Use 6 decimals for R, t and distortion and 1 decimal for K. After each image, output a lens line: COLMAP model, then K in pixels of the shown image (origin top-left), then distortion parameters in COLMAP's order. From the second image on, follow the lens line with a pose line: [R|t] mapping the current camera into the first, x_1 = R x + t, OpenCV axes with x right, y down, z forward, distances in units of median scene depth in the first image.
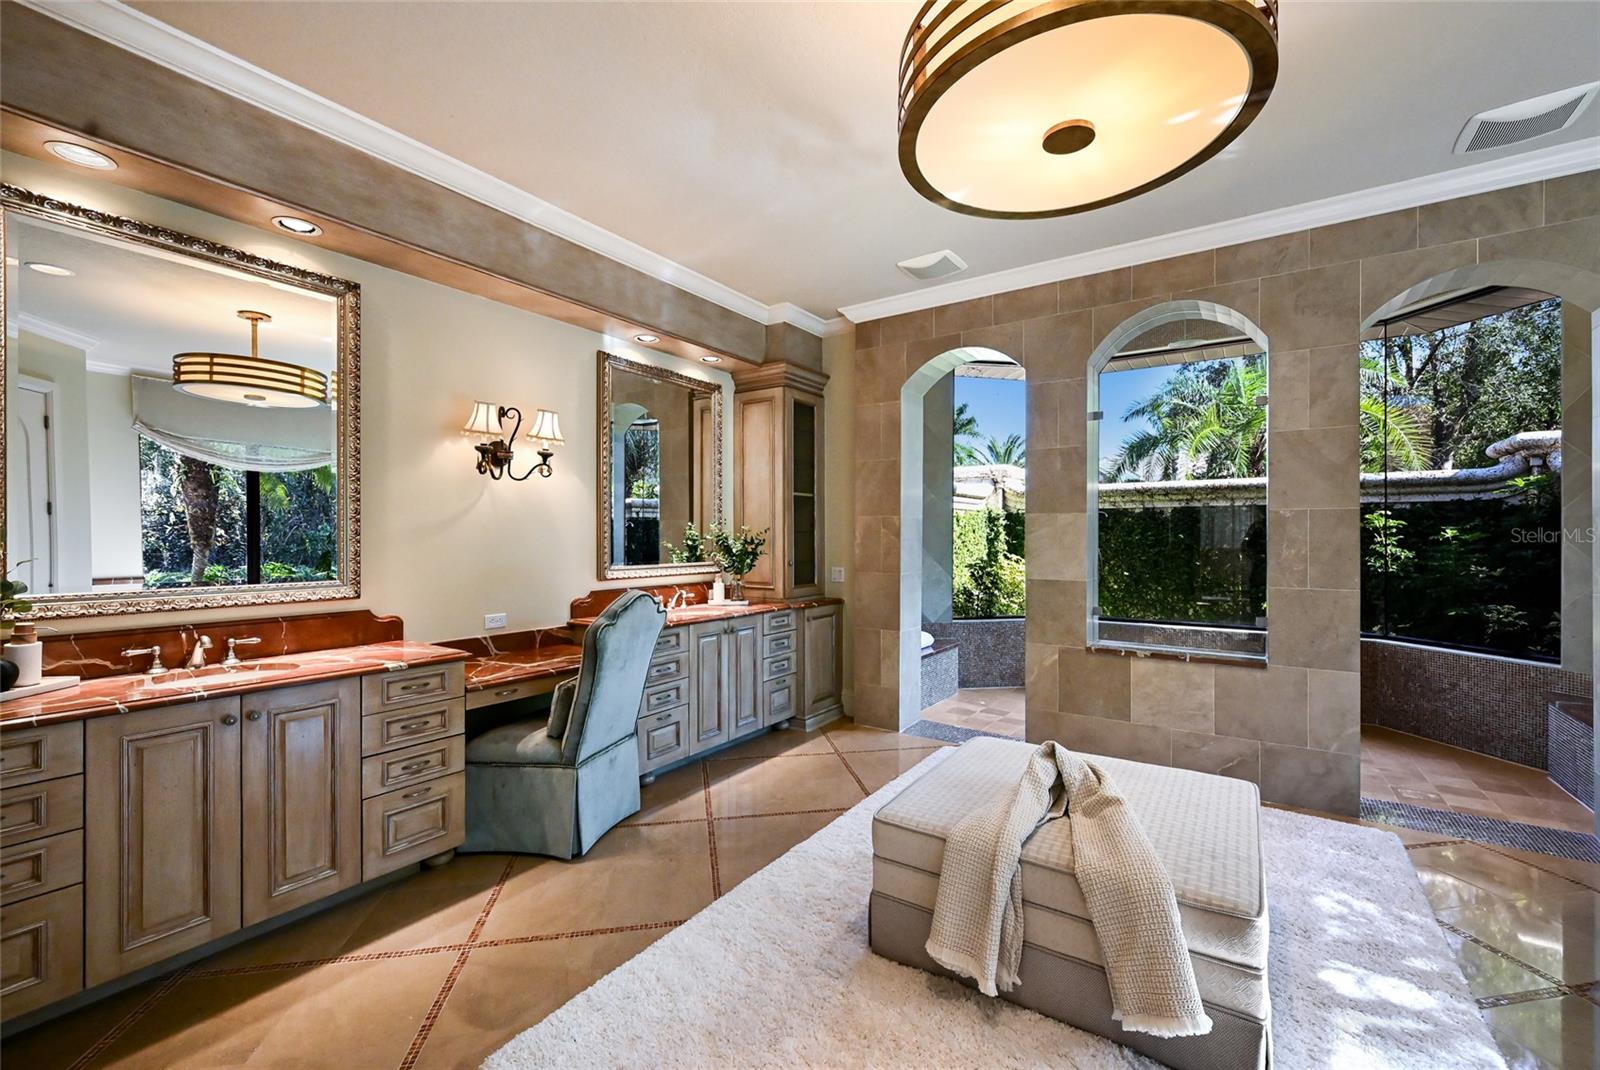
lens RADIAL K [[692.4, 0, 794.4], [0, 692.4, 536.7], [0, 0, 1]] dist [0.001791, 0.000168]
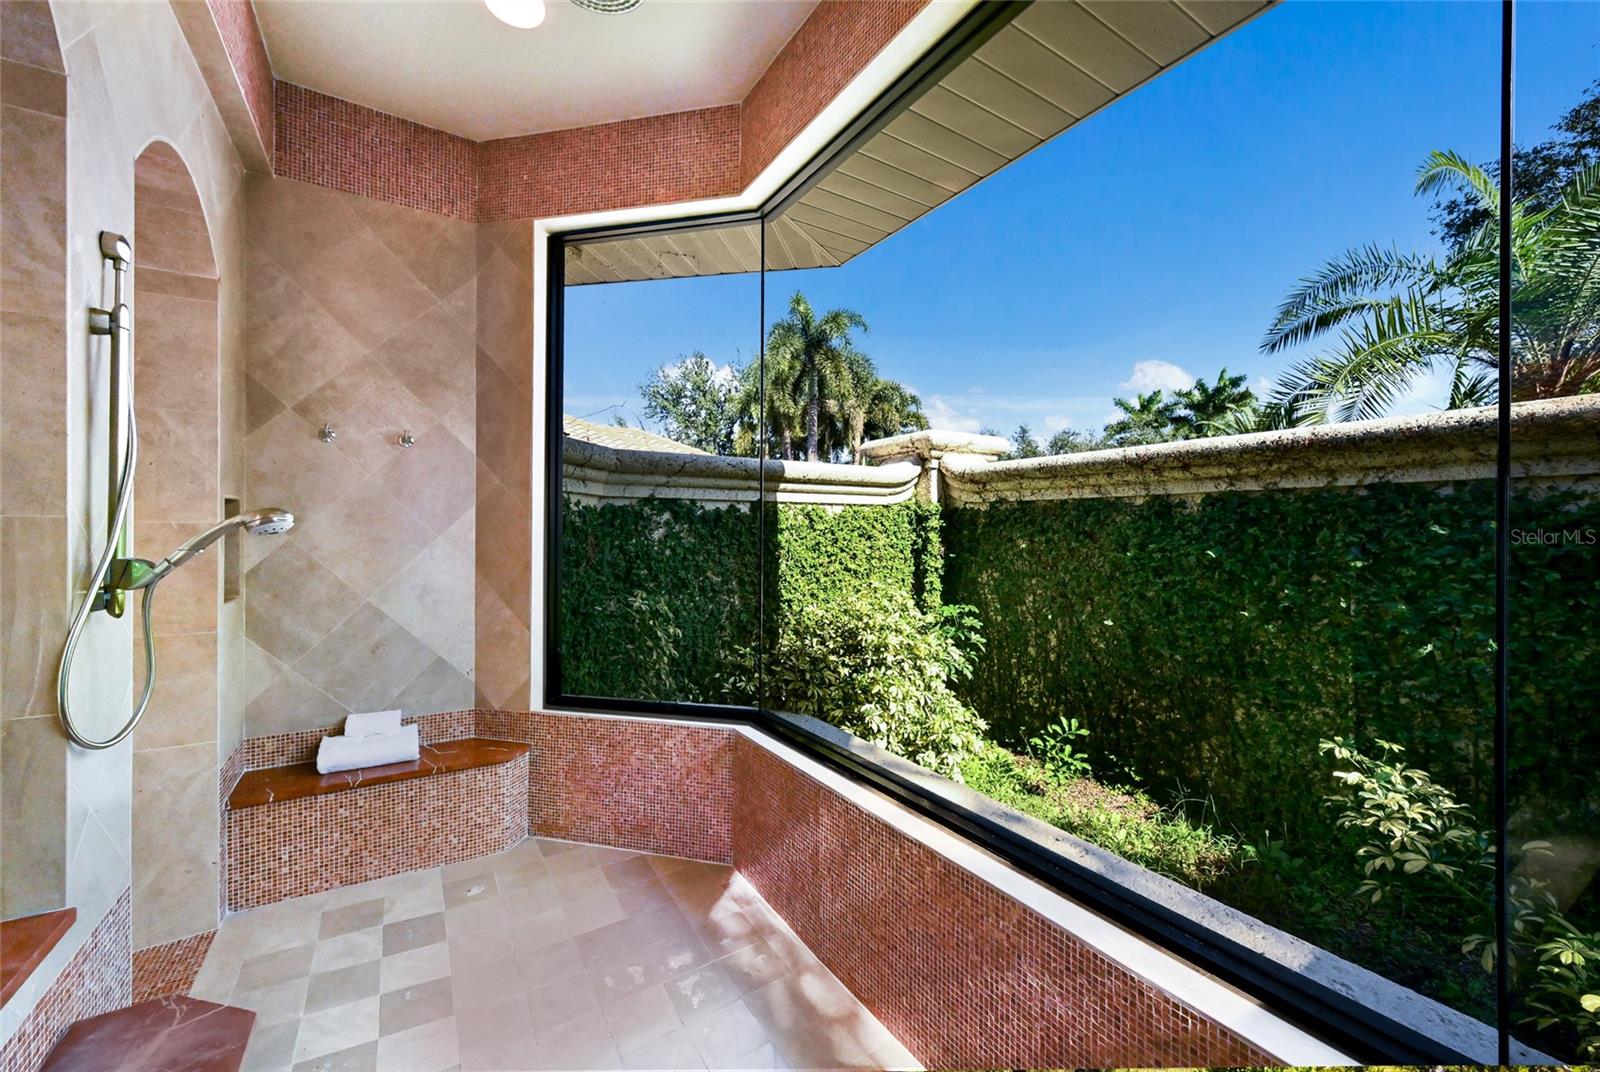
lens RADIAL K [[636.1, 0, 809.3], [0, 636.1, 530.7], [0, 0, 1]] dist [0.001950, 0.000606]
pose [[0.913874, 0.004492, -0.405973, 0.471971], [-0.006681, 0.999970, -0.003973, -0.012656], [0.405943, 0.006343, 0.913876, 0.477965]]
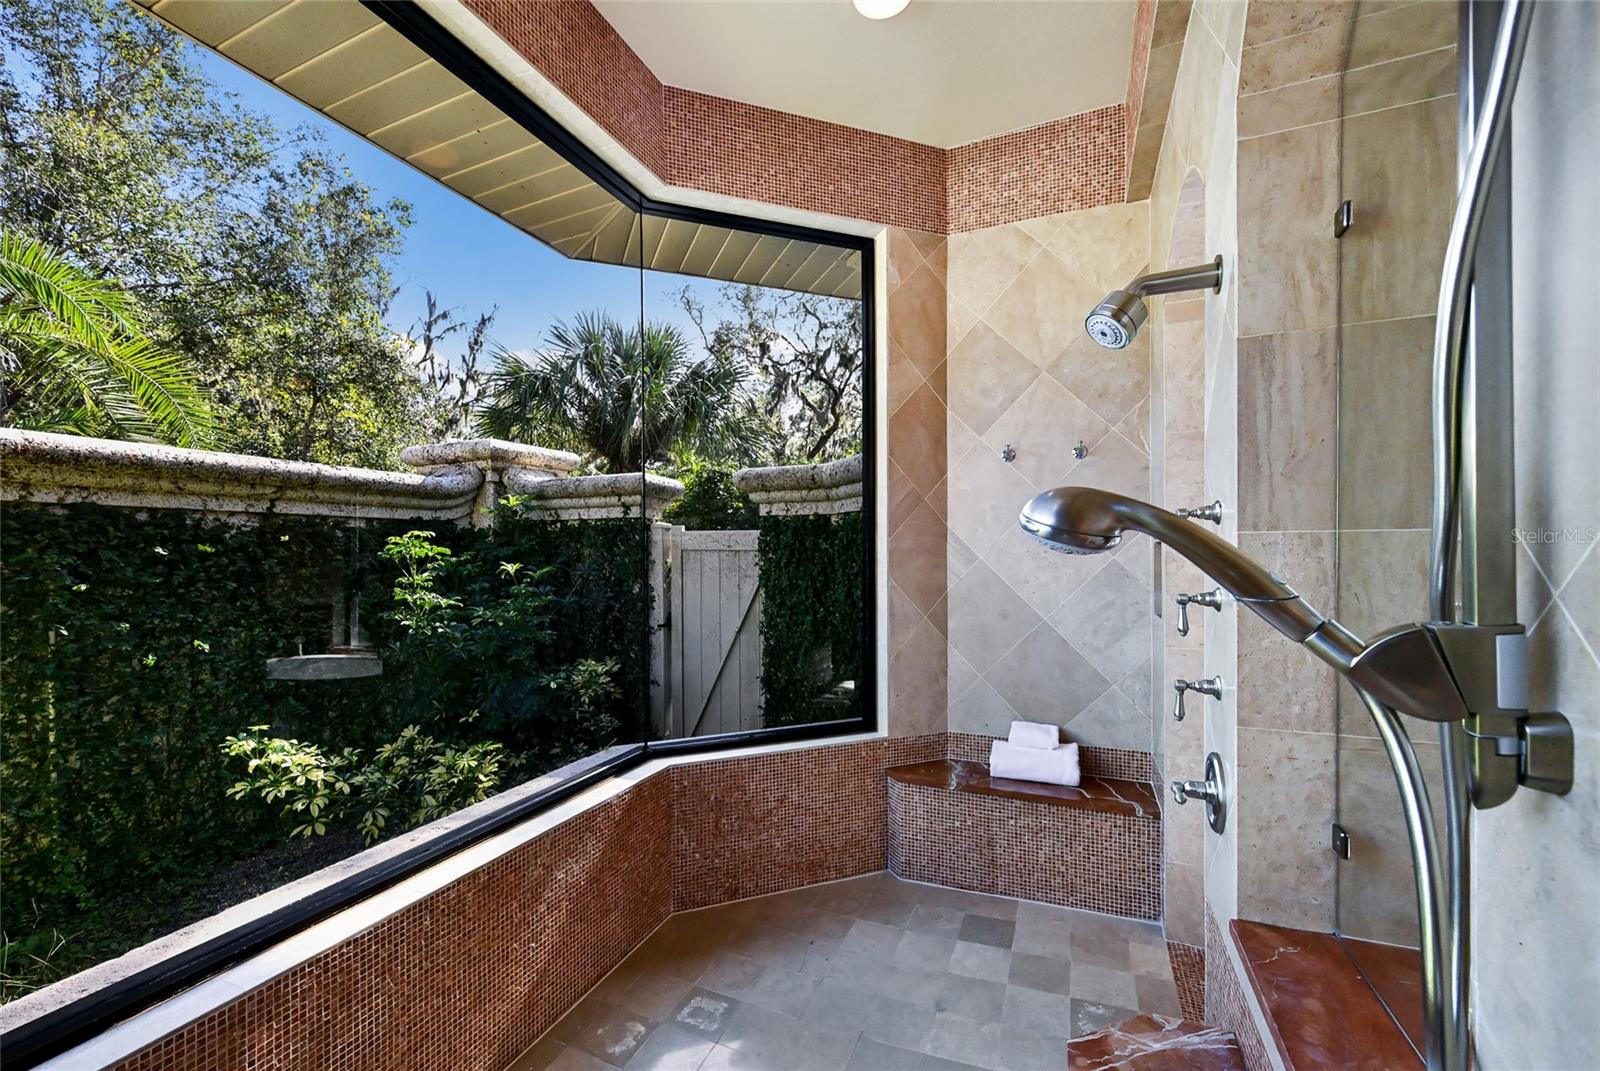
lens RADIAL K [[636.1, 0, 803.4], [0, 636.1, 556.6], [0, 0, 1]] dist [0.001950, 0.000606]
pose [[-0.187716, -0.007382, 0.982196, 0.198841], [0.009387, 0.999913, 0.009309, -0.013534], [-0.982179, 0.010967, -0.187630, 0.617203]]
